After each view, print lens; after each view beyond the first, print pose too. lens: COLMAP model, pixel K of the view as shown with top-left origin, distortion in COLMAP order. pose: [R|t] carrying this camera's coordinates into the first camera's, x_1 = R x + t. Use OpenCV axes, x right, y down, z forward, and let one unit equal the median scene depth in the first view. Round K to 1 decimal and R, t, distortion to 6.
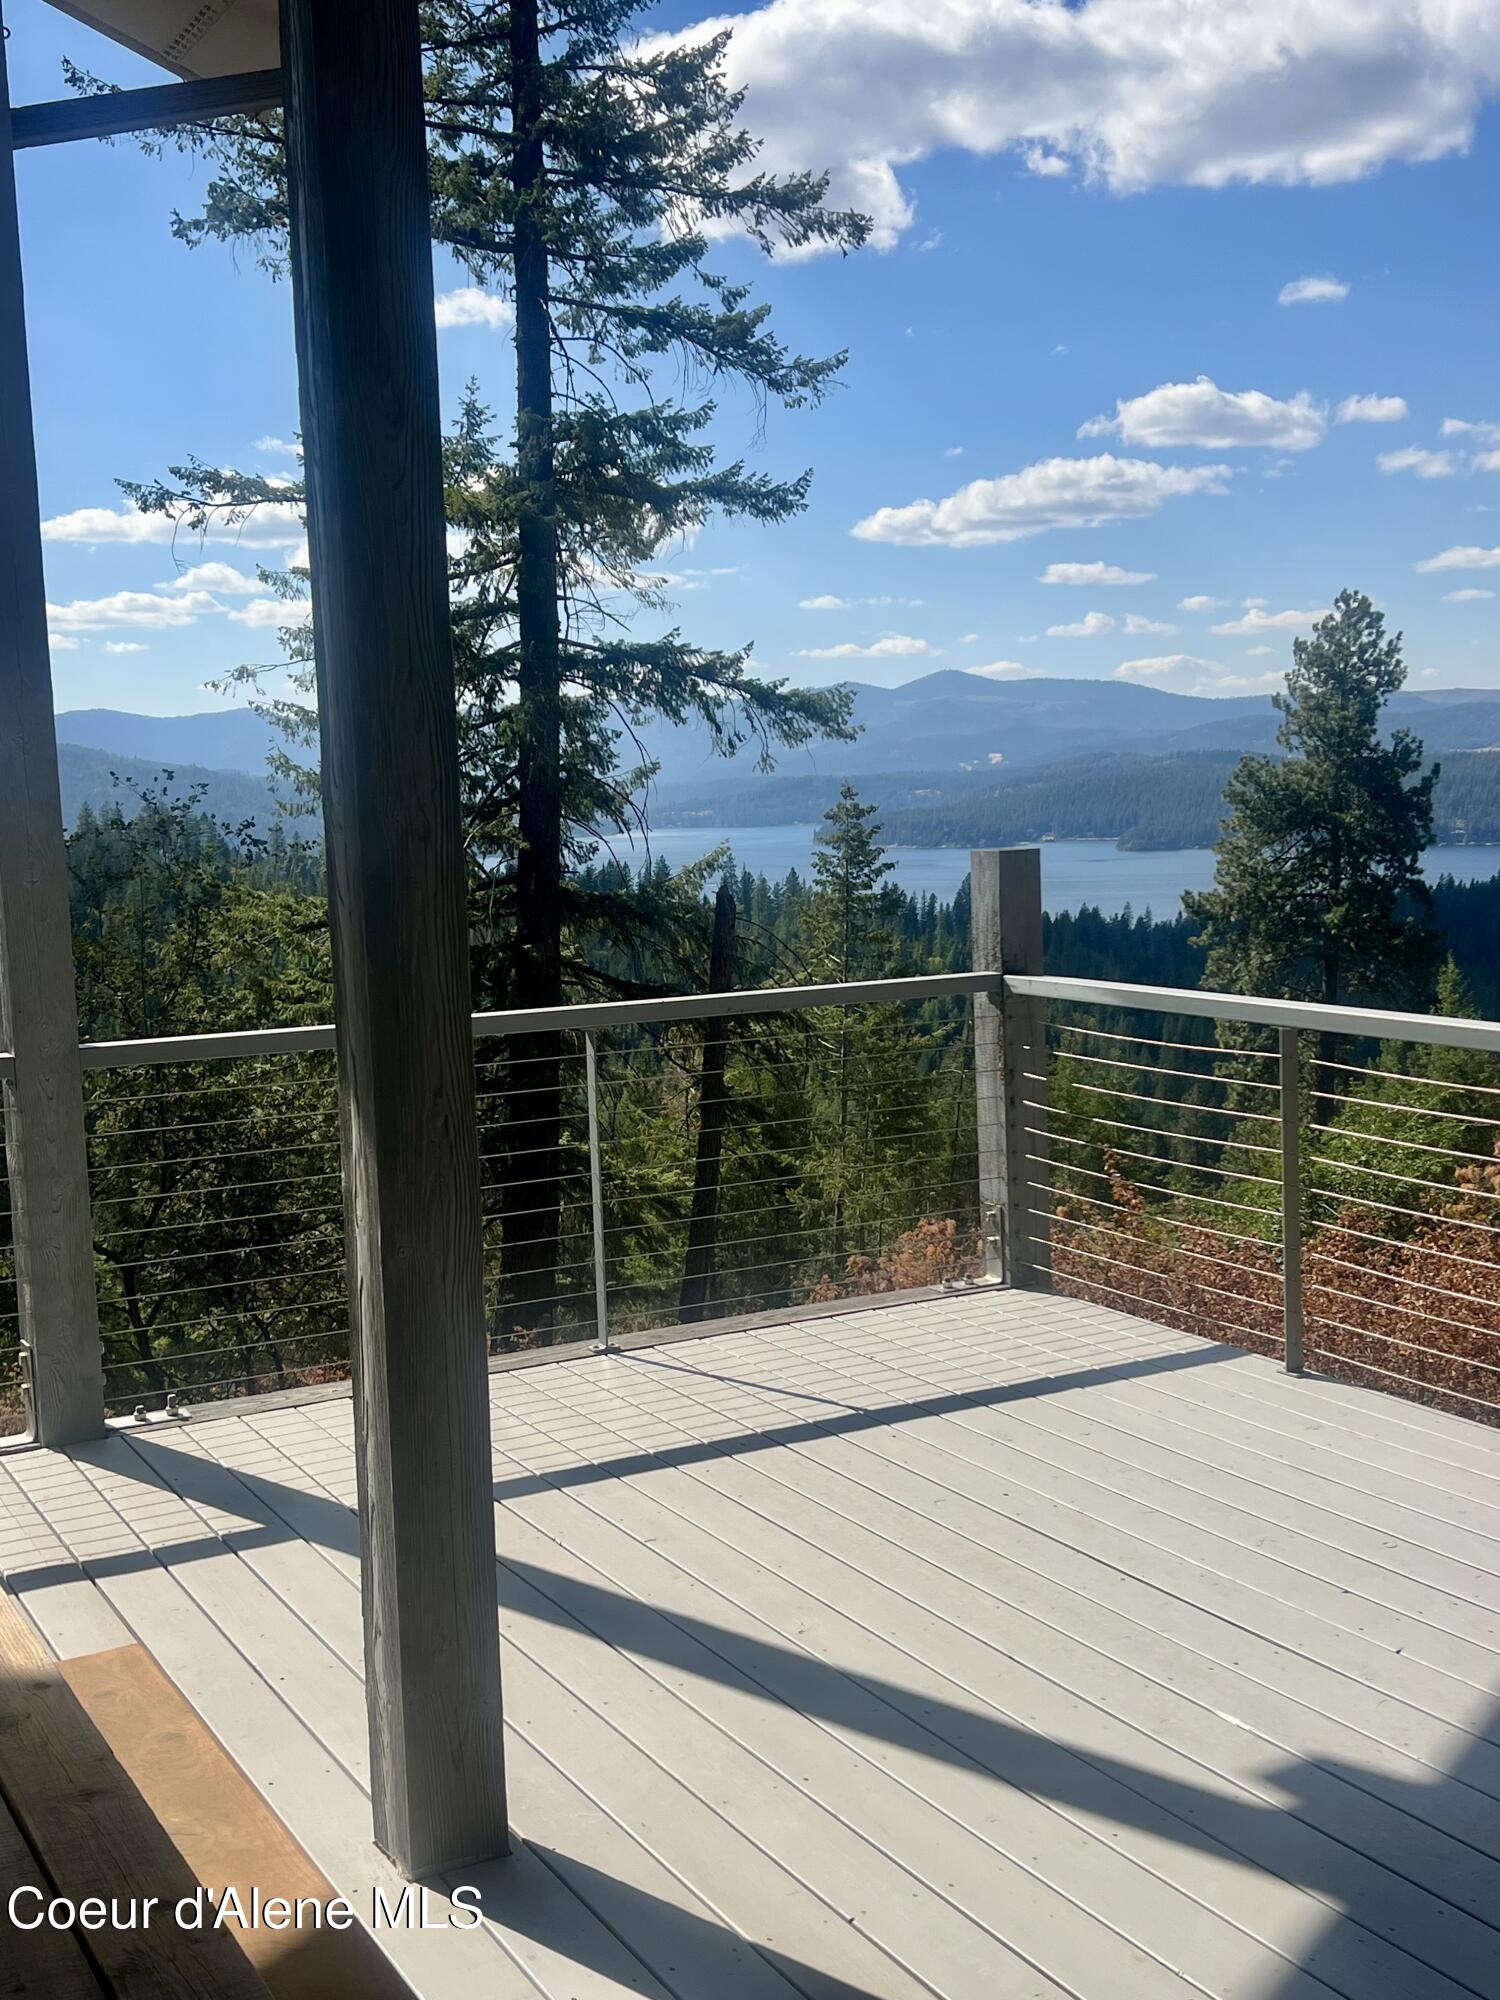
lens RADIAL K [[2269.6, 0, 836.6], [0, 2269.6, 1081.7], [0, 0, 1]] dist [0.197385, -0.674702]
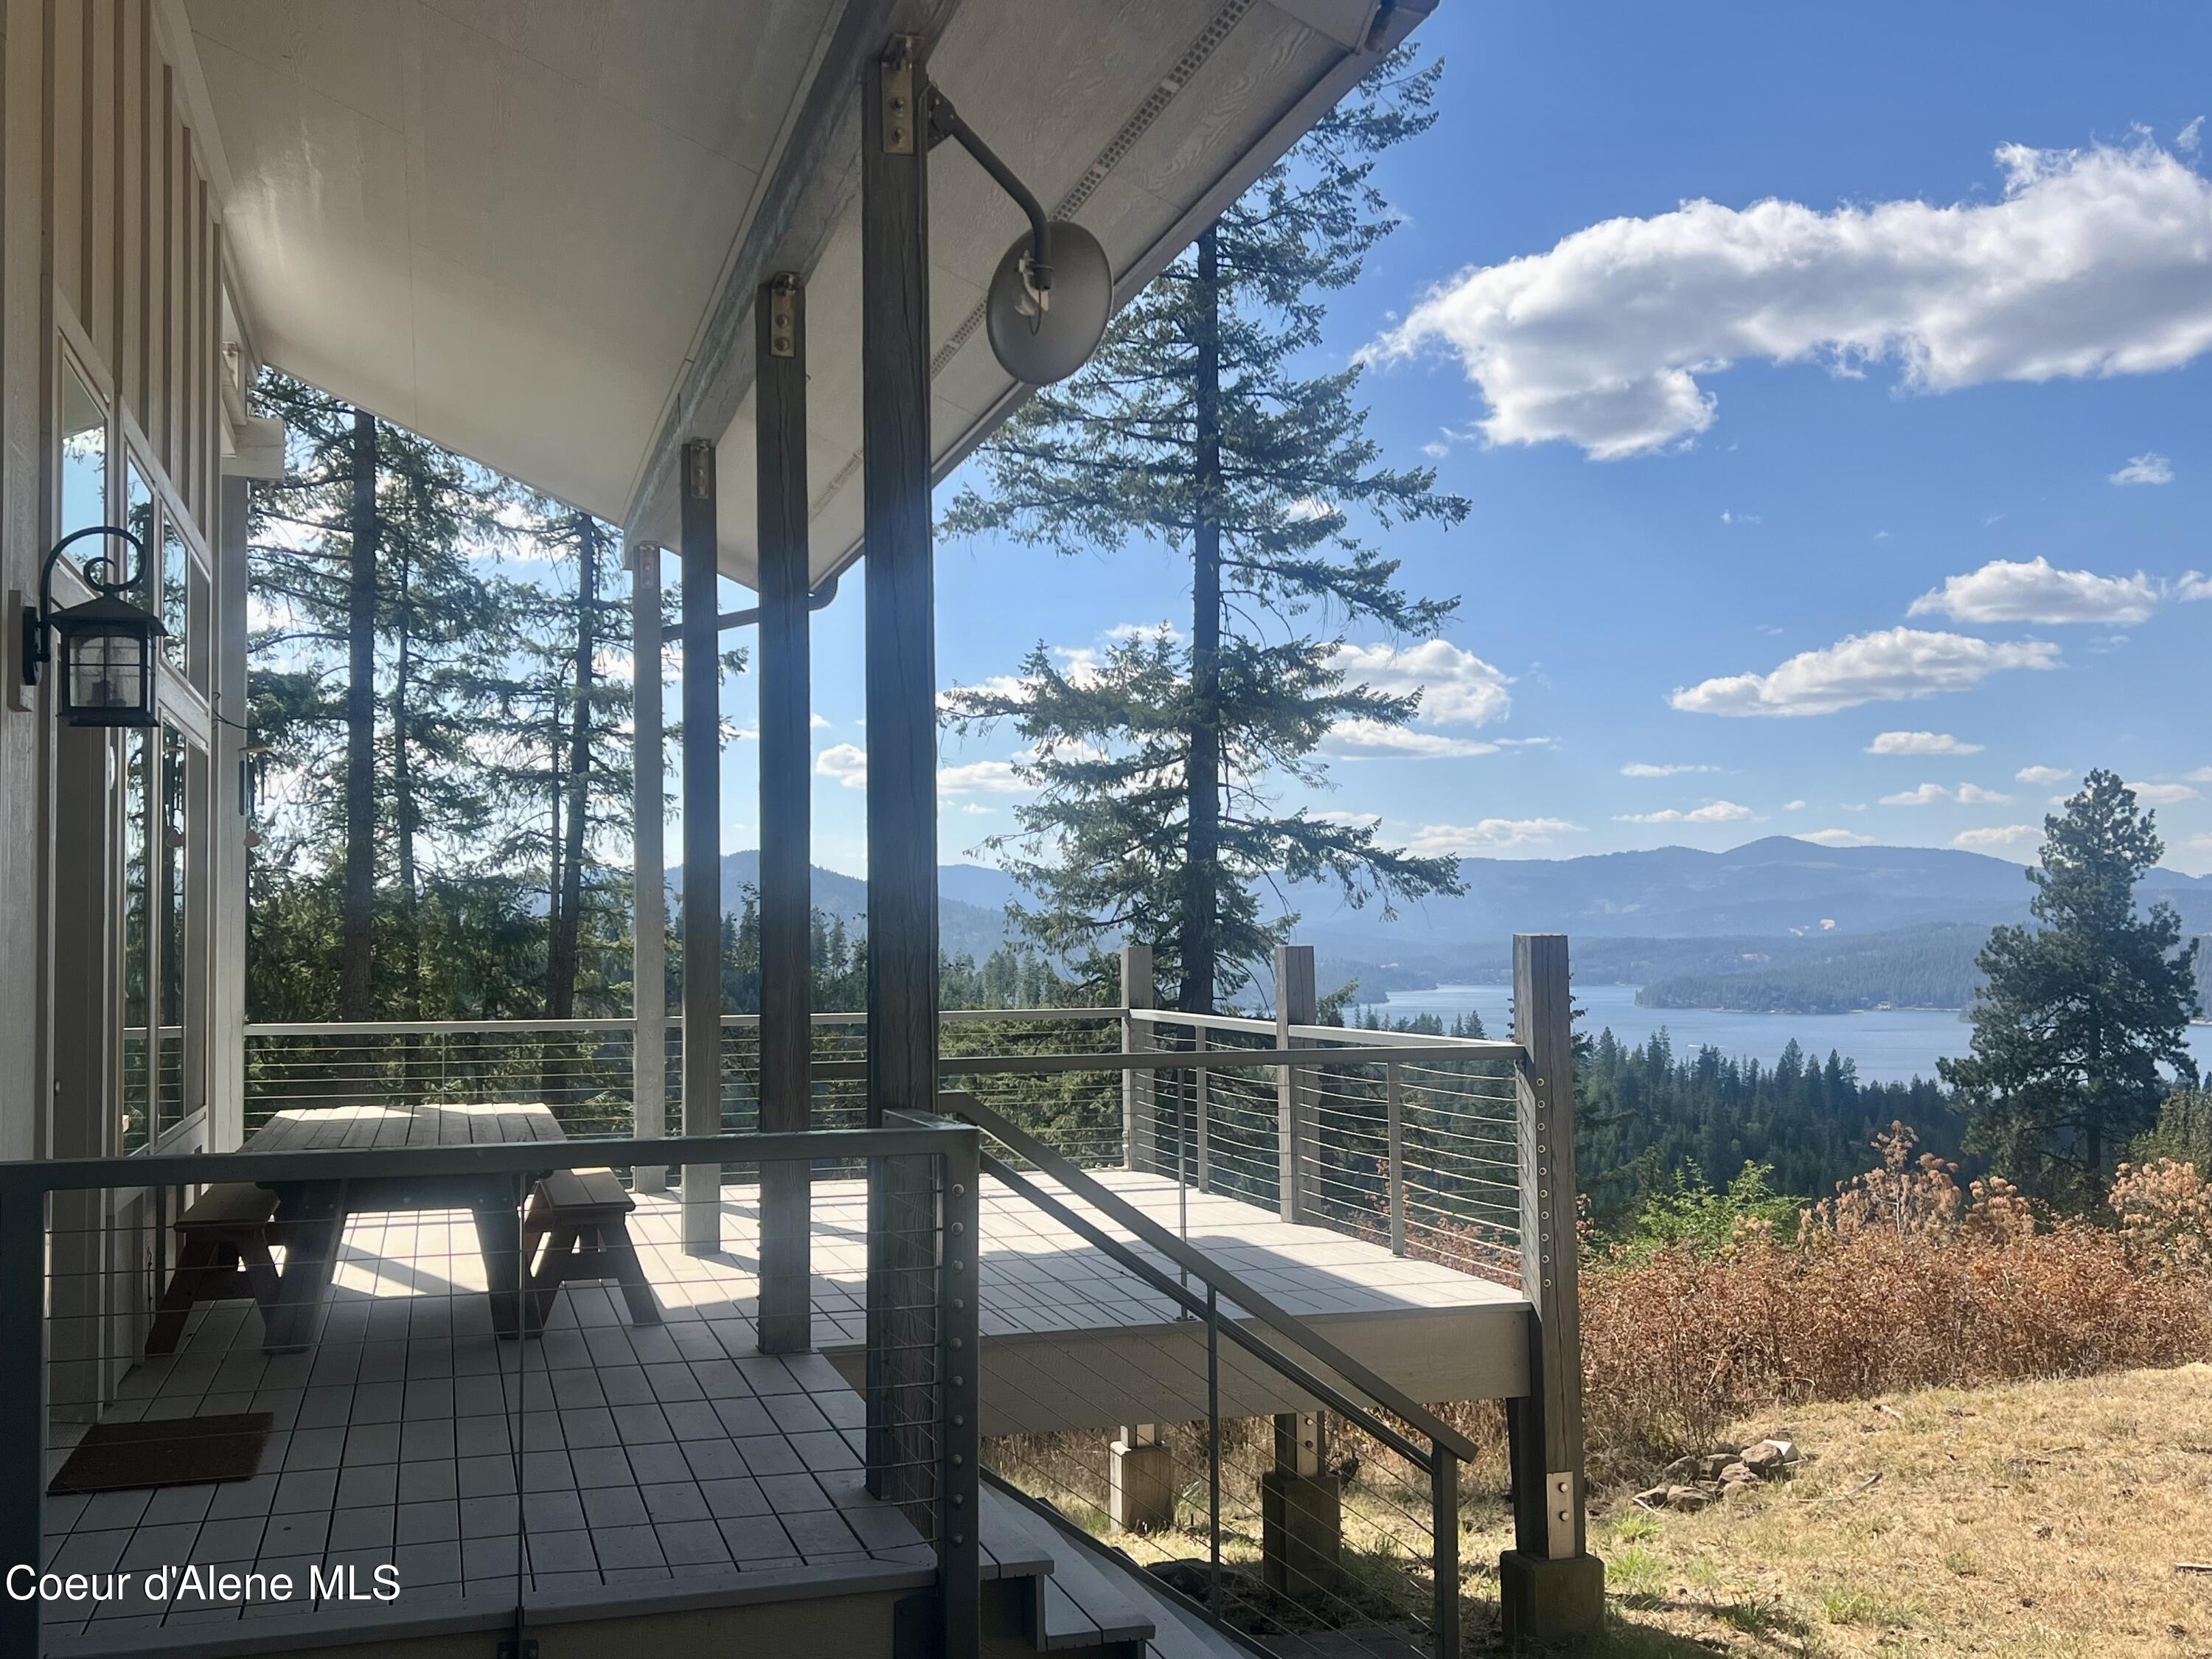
lens RADIAL K [[2229.5, 0, 1106.0], [0, 2229.5, 829.5], [0, 0, 1]] dist [-0.007398, -0.026328]
pose [[0.970638, 0.011688, -0.240262, 0.032486], [-0.054315, 0.983672, -0.171577, 0.008201], [0.234334, 0.179589, 0.955424, -0.054535]]
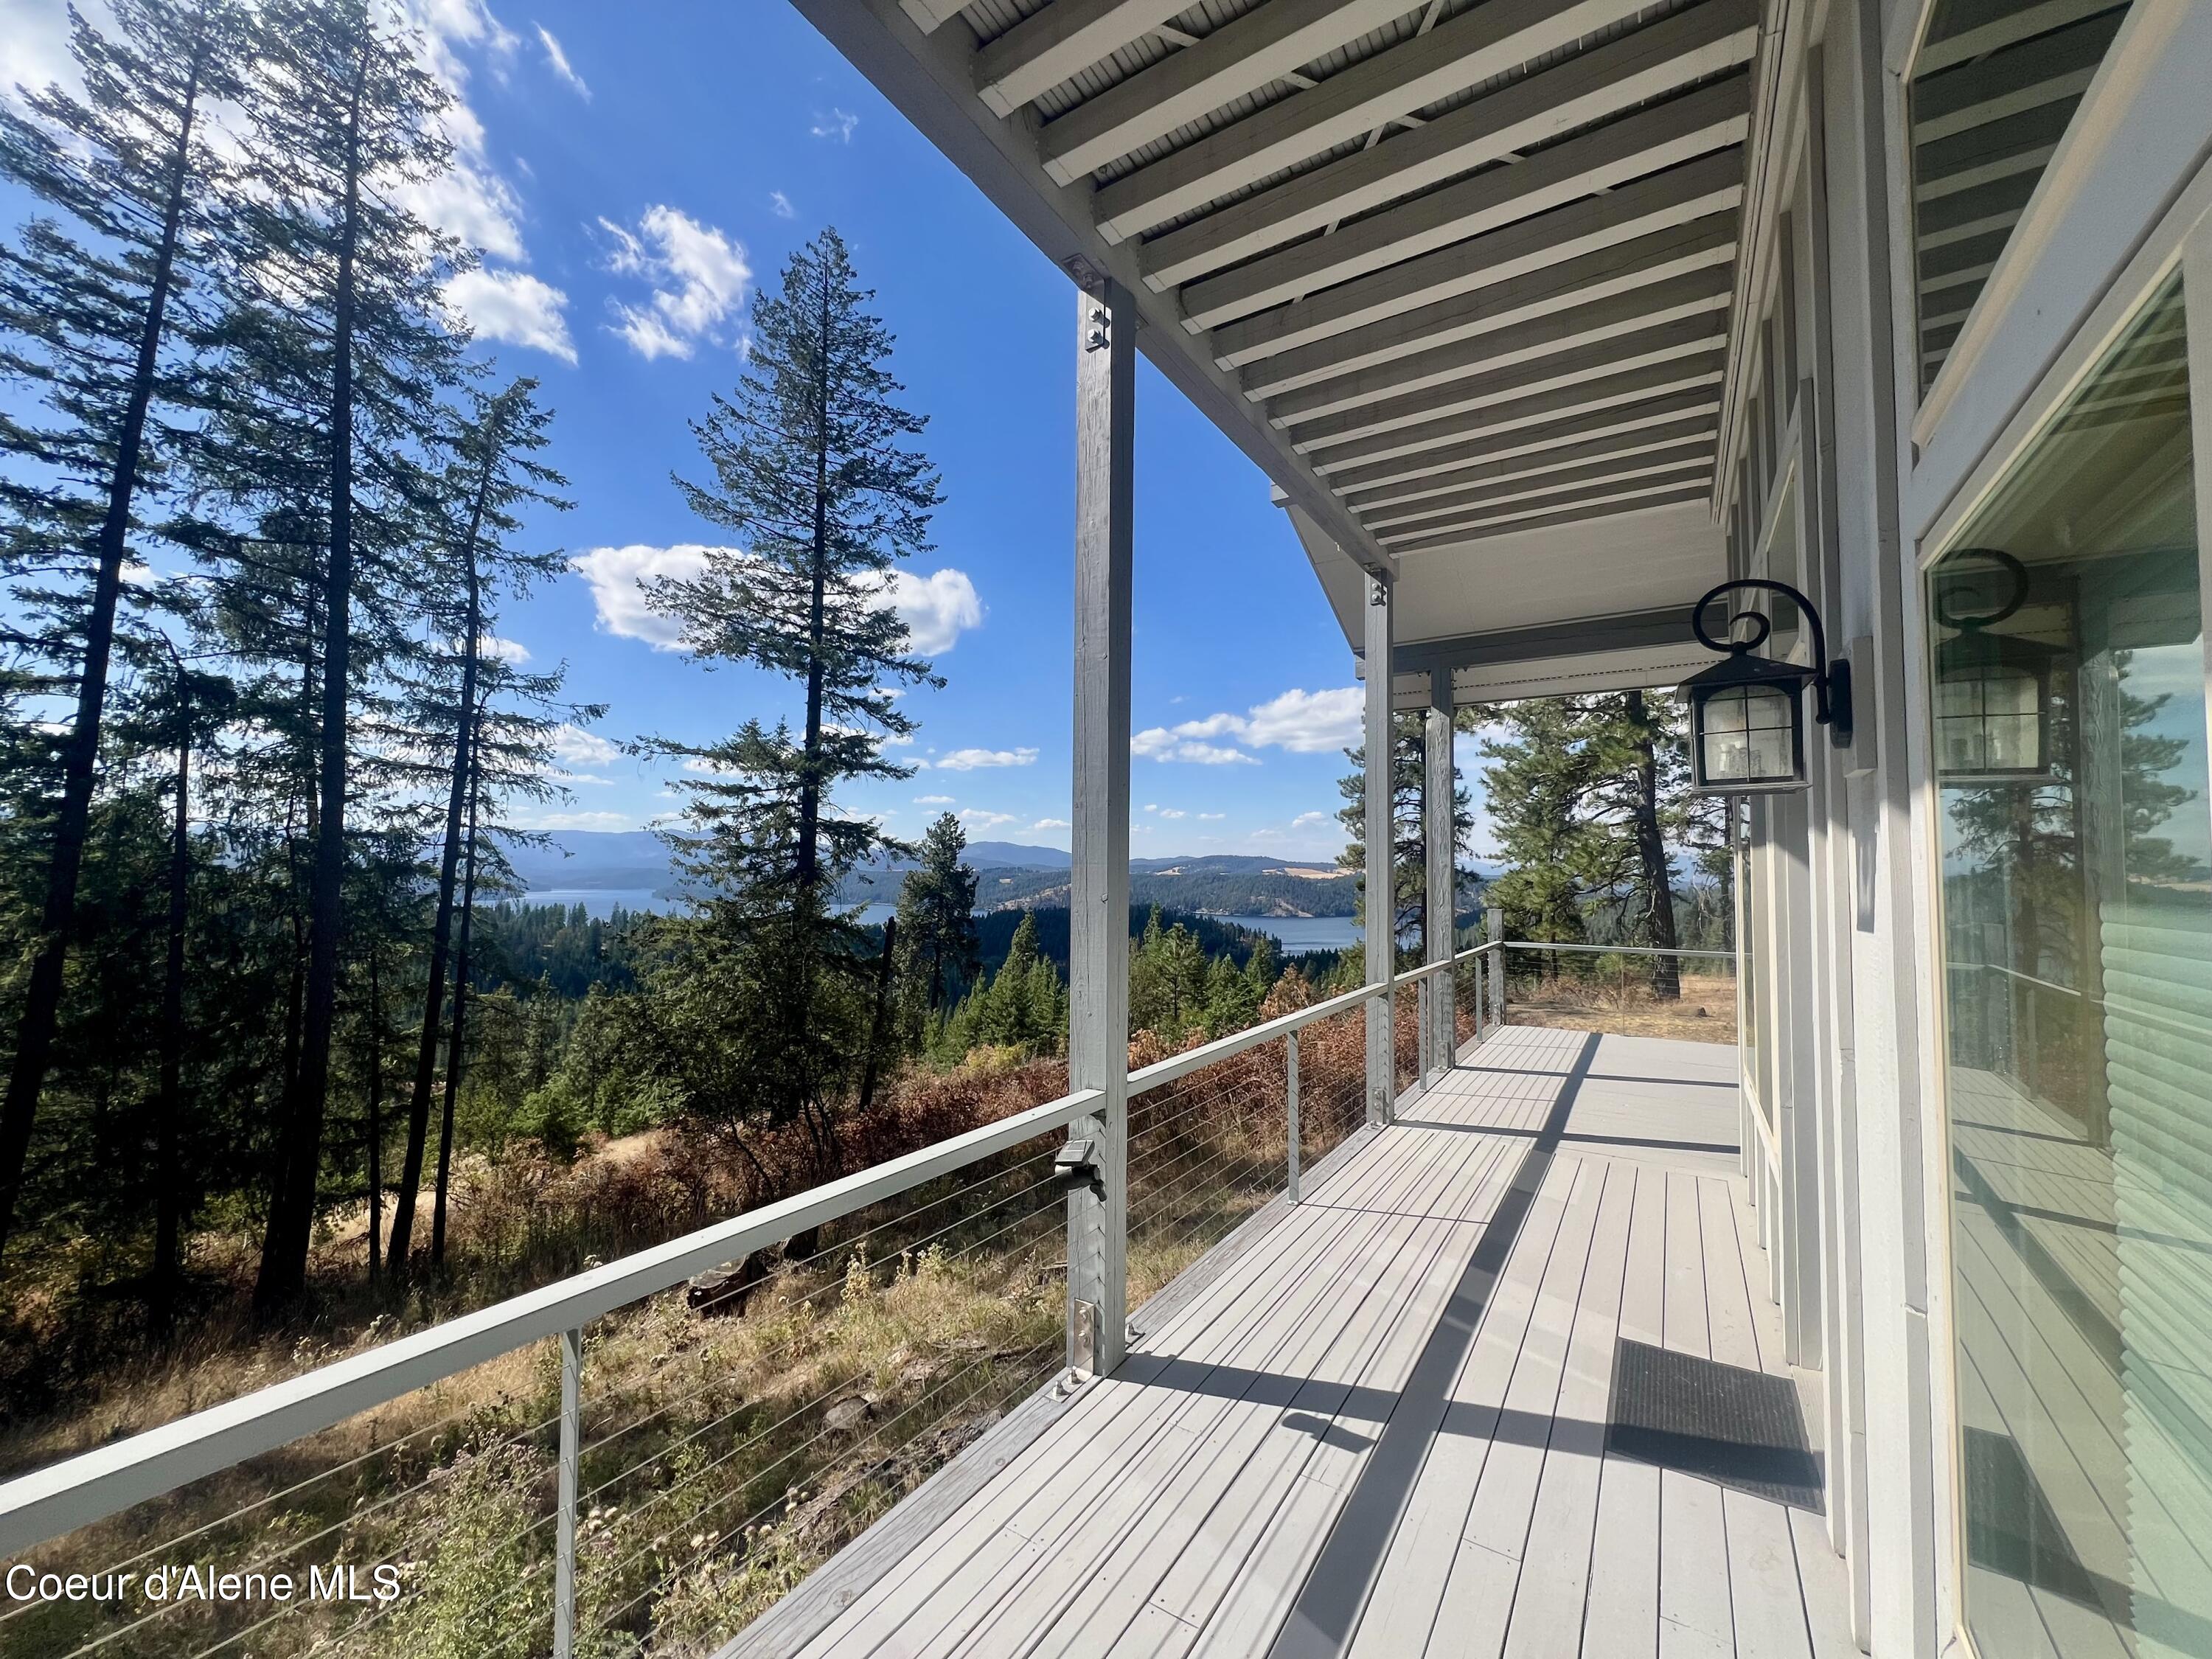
lens RADIAL K [[896.1, 0, 1105.3], [0, 896.1, 870.2], [0, 0, 1]] dist [-0.000592, -0.000039]
pose [[0.895828, 0.043506, 0.442267, -0.076903], [0.019429, 0.990411, -0.136781, 0.002471], [-0.443976, 0.131125, 0.886392, -0.006922]]
